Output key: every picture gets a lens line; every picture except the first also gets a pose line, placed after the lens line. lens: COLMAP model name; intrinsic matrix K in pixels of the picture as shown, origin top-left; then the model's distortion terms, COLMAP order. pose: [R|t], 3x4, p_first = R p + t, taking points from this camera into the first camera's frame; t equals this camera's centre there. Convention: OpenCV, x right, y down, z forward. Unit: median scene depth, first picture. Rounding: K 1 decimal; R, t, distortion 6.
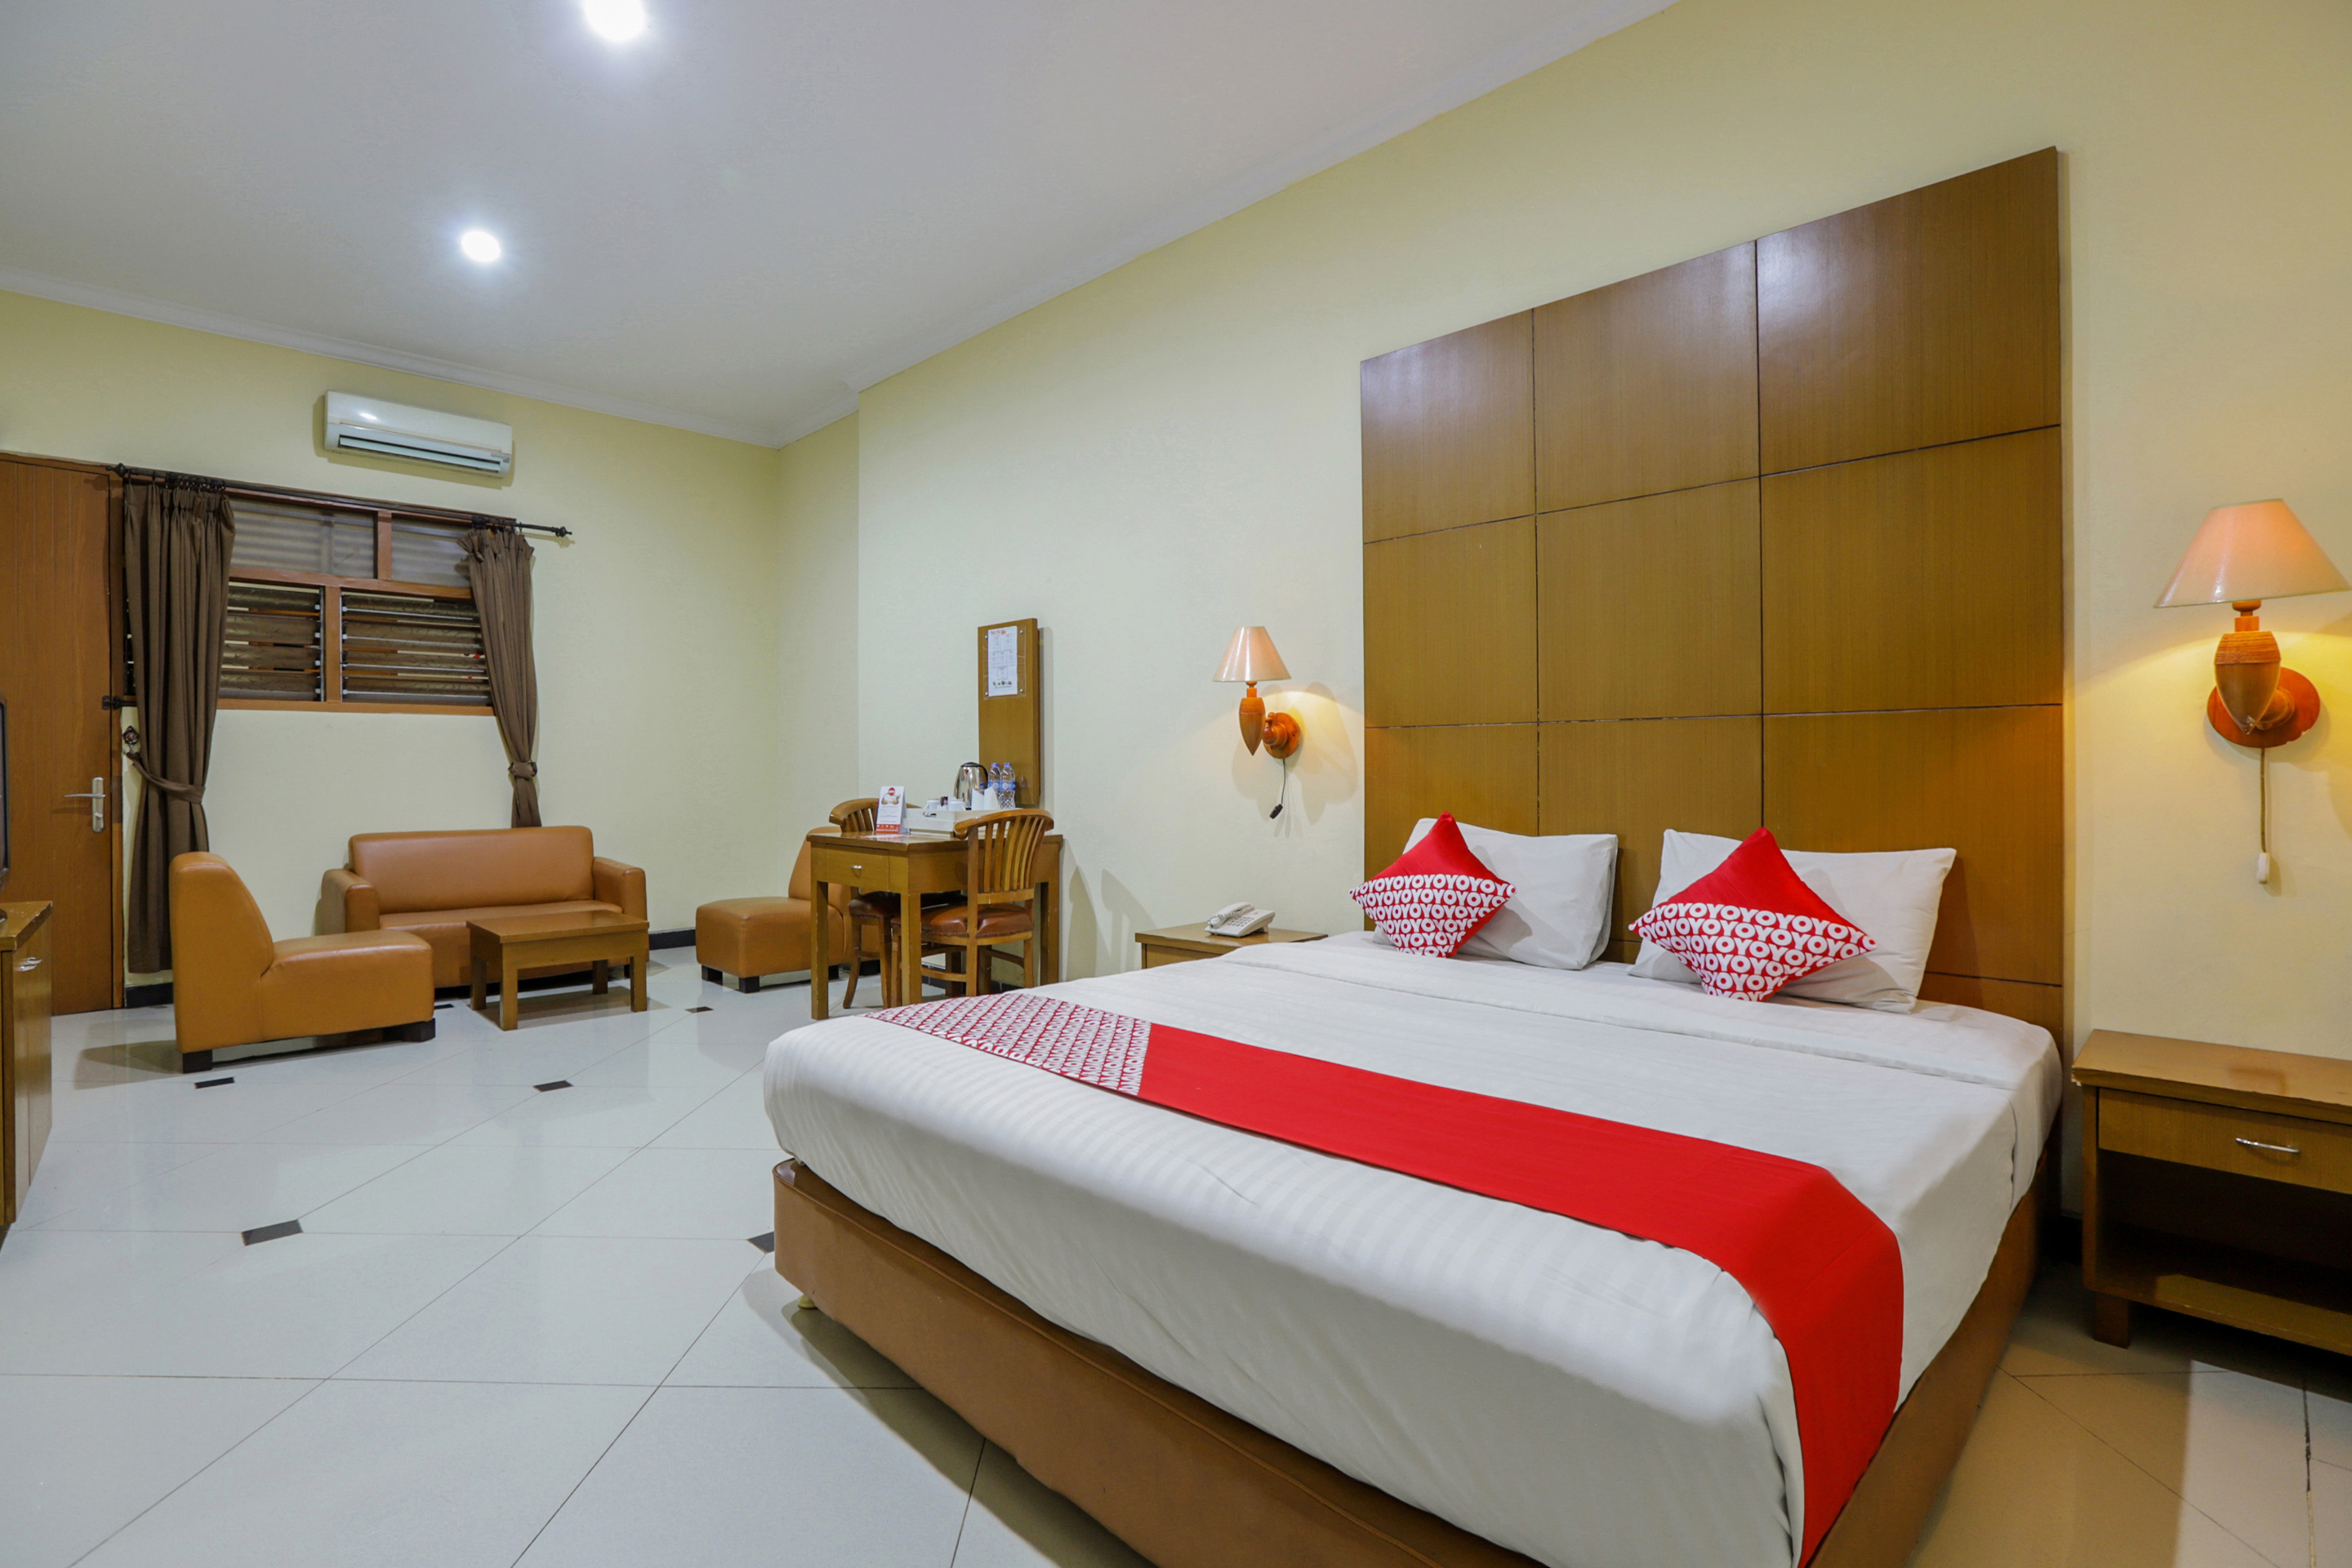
lens RADIAL K [[1087.3, 0, 1160.9], [0, 1087.3, 778.9], [0, 0, 1]] dist [-0.035382, 0.011081]
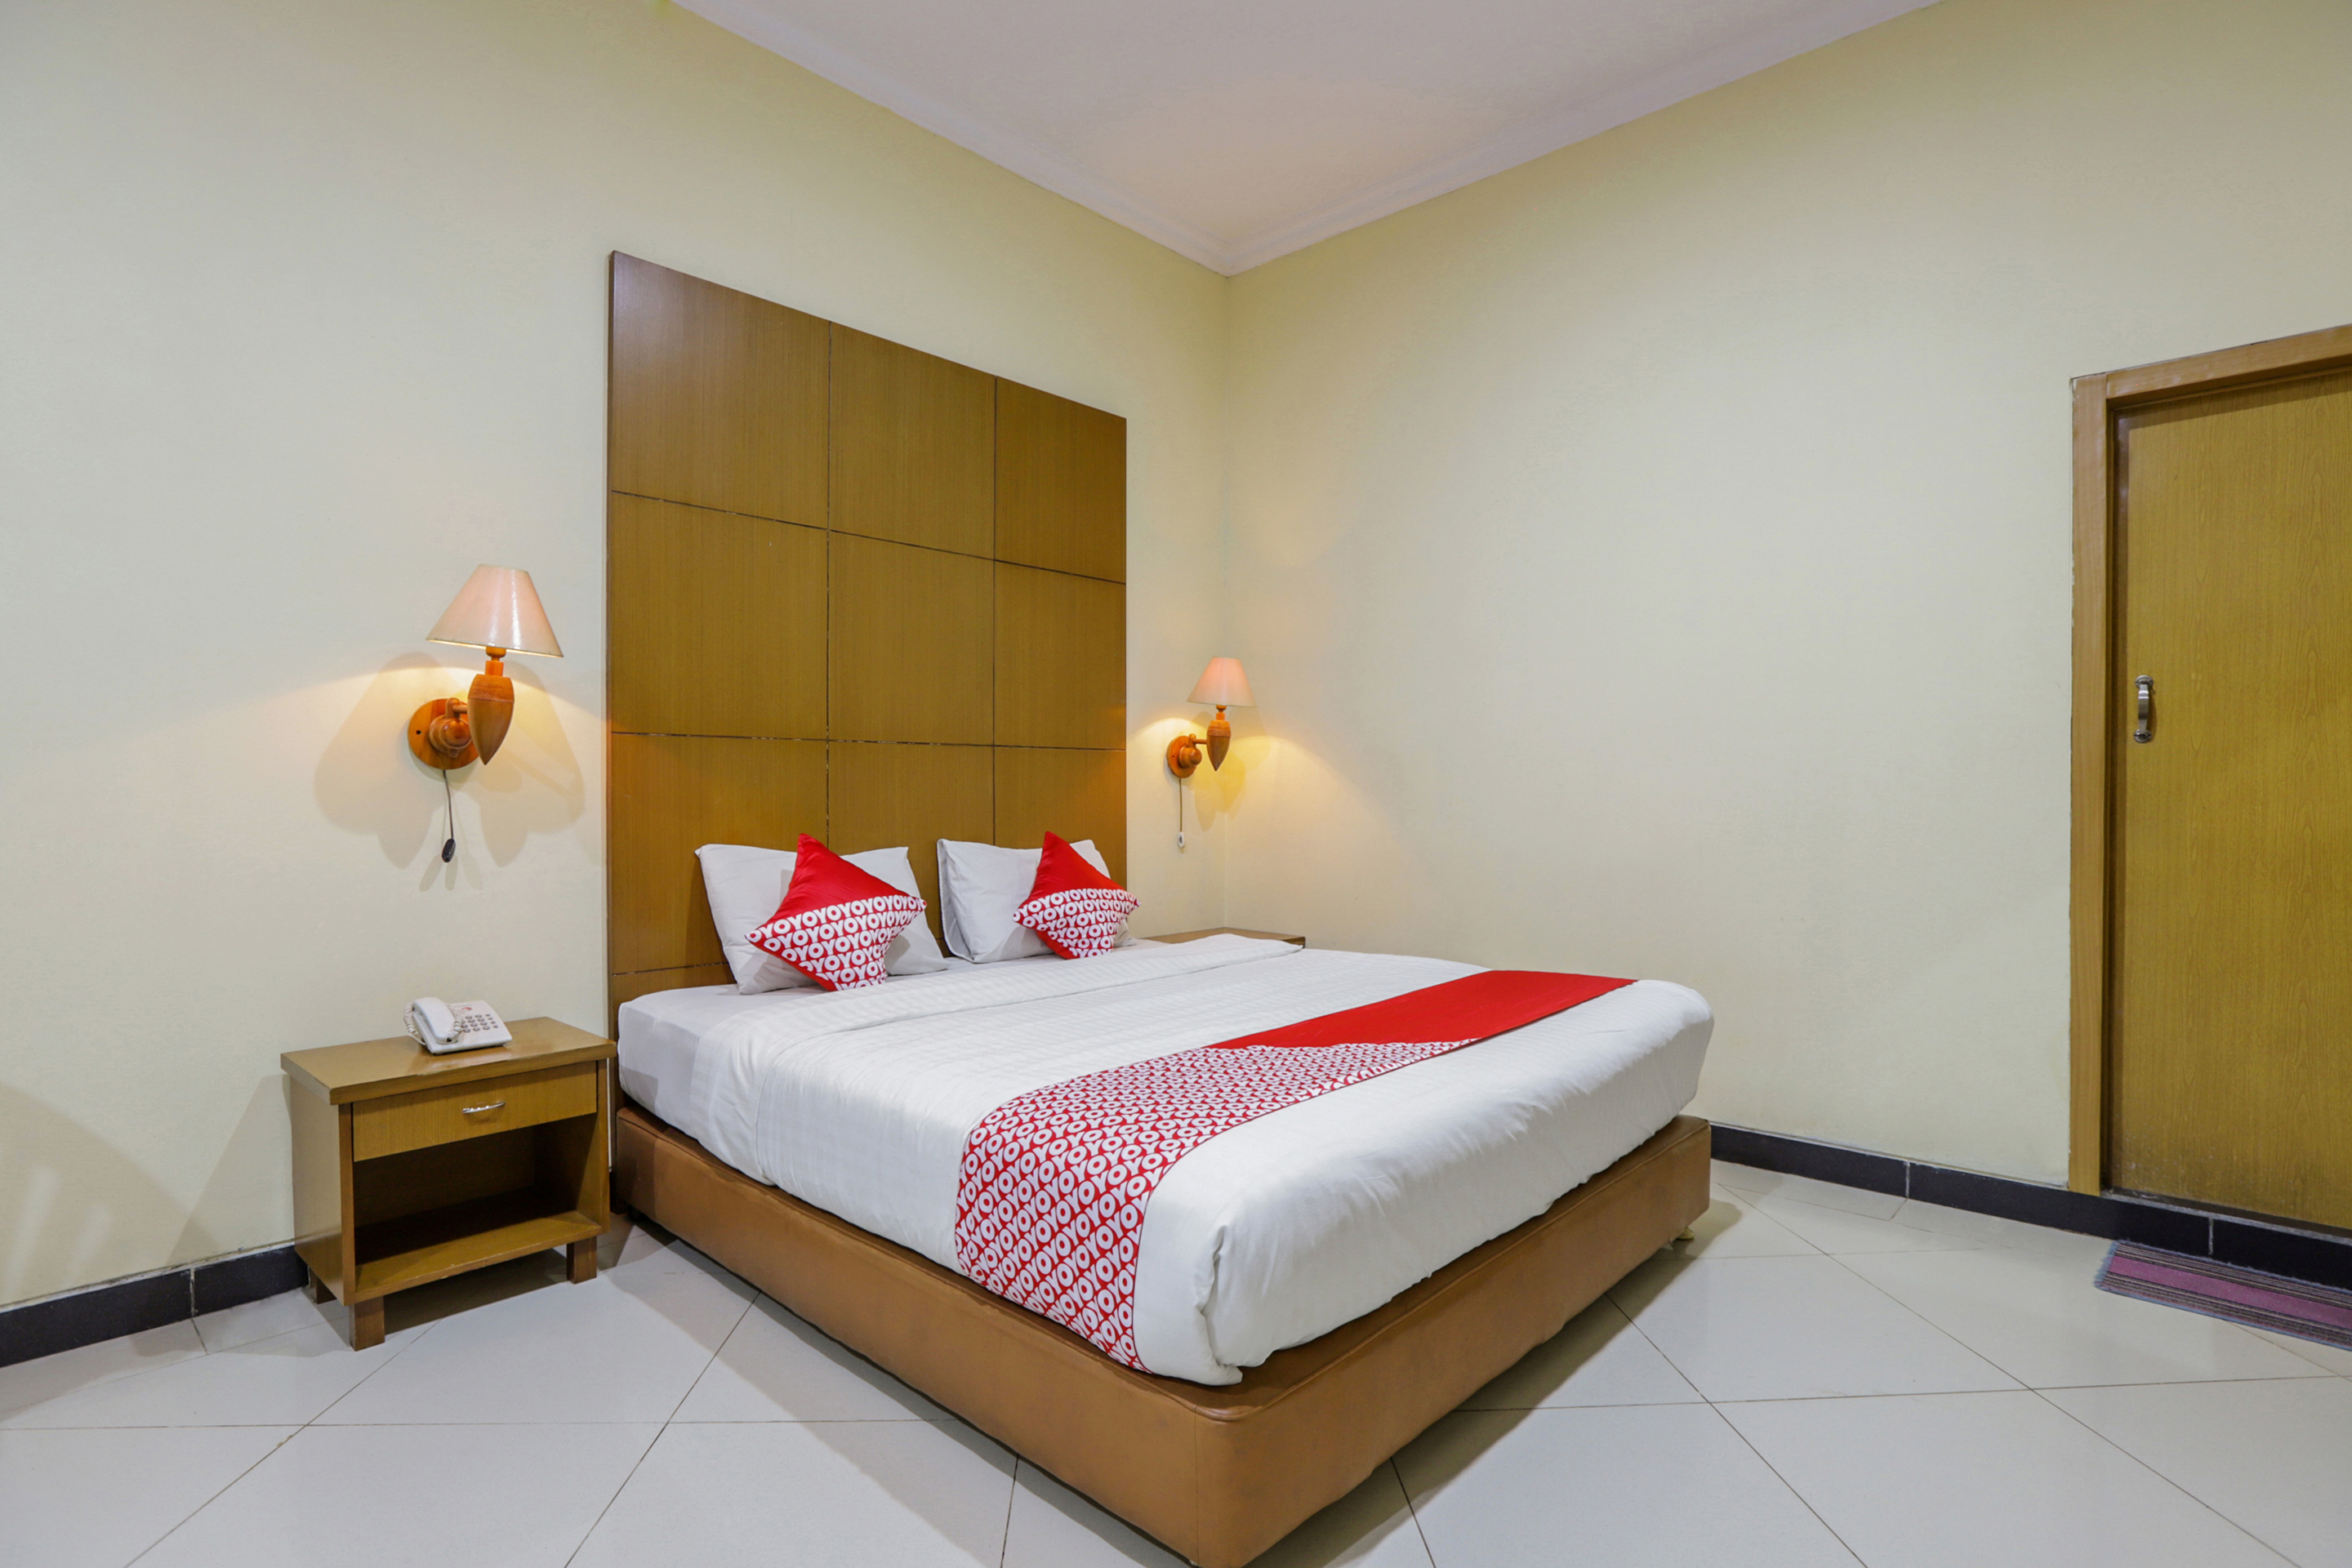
lens RADIAL K [[1157.6, 0, 1142.5], [0, 1157.6, 790.9], [0, 0, 1]] dist [-0.037720, 0.010349]
pose [[-0.026123, 0.000147, 0.999659, -0.460947], [0.006444, 0.999979, 0.000021, -0.002548], [-0.999638, 0.006442, -0.026123, 0.476282]]
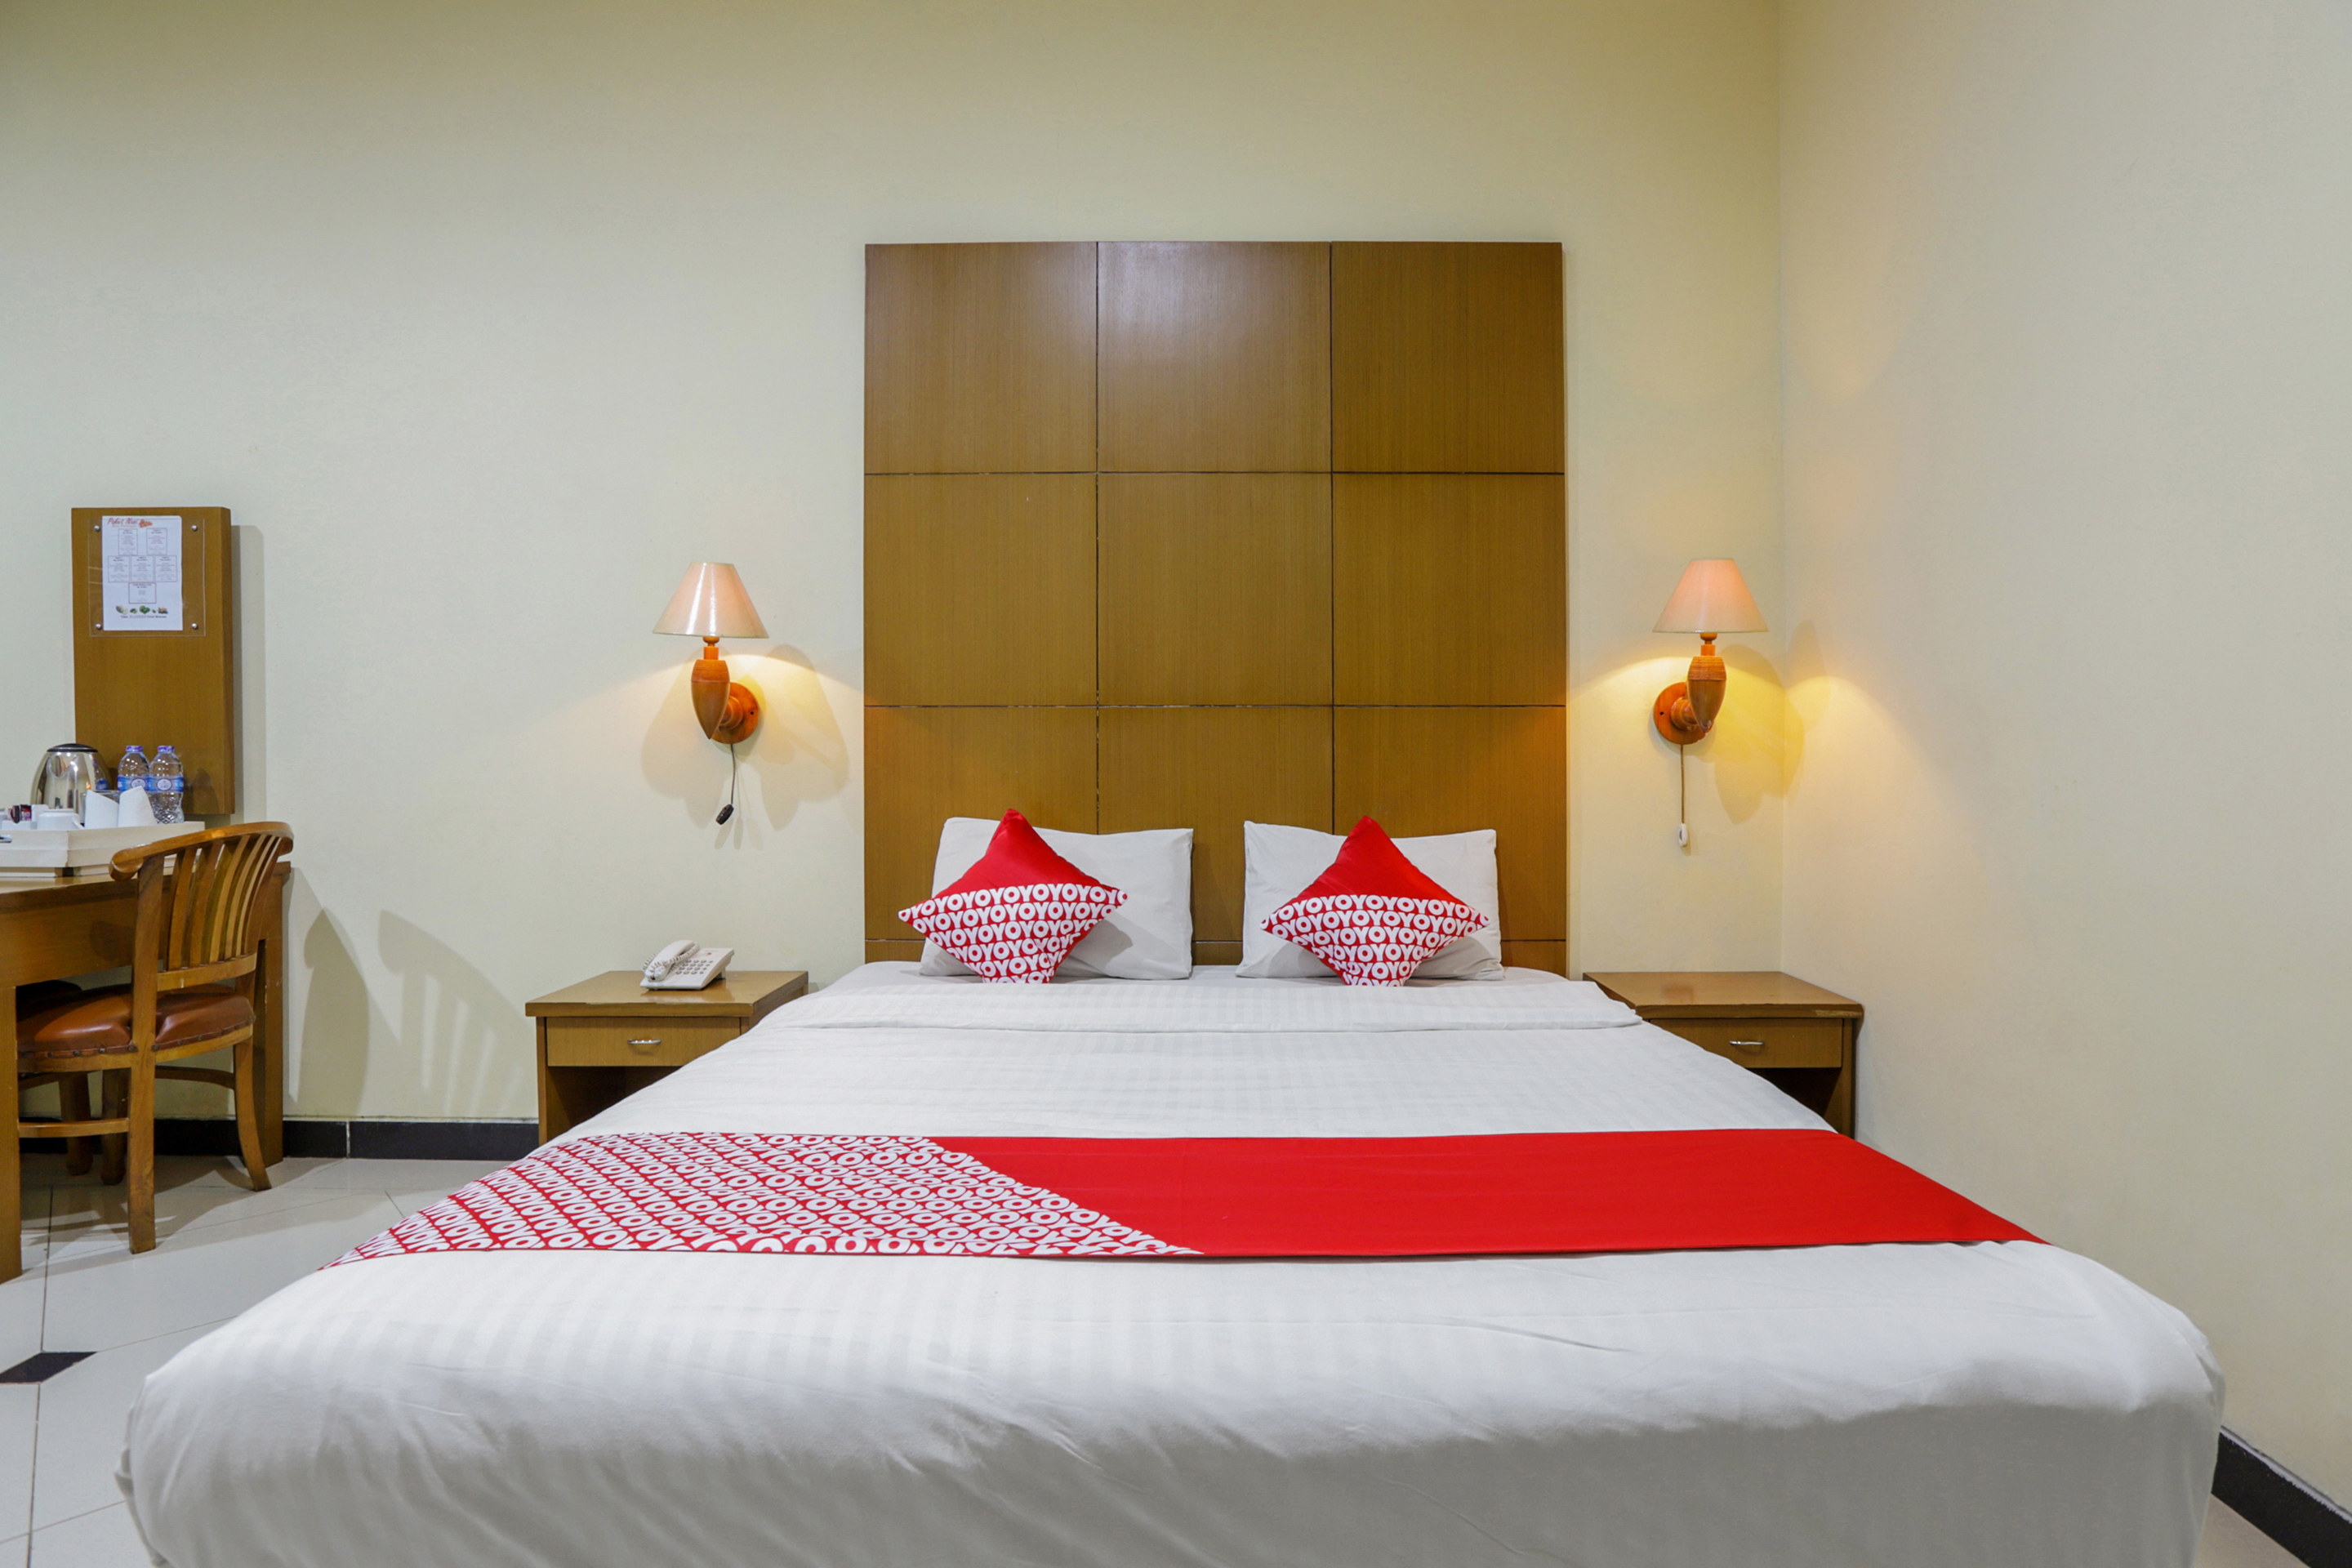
lens RADIAL K [[1157.6, 0, 1185.5], [0, 1157.6, 778.0], [0, 0, 1]] dist [-0.037720, 0.010349]
pose [[0.714605, -0.007691, 0.699486, -0.172443], [0.003037, 0.999964, 0.007892, -0.000314], [-0.699522, -0.003515, 0.714603, 0.171731]]
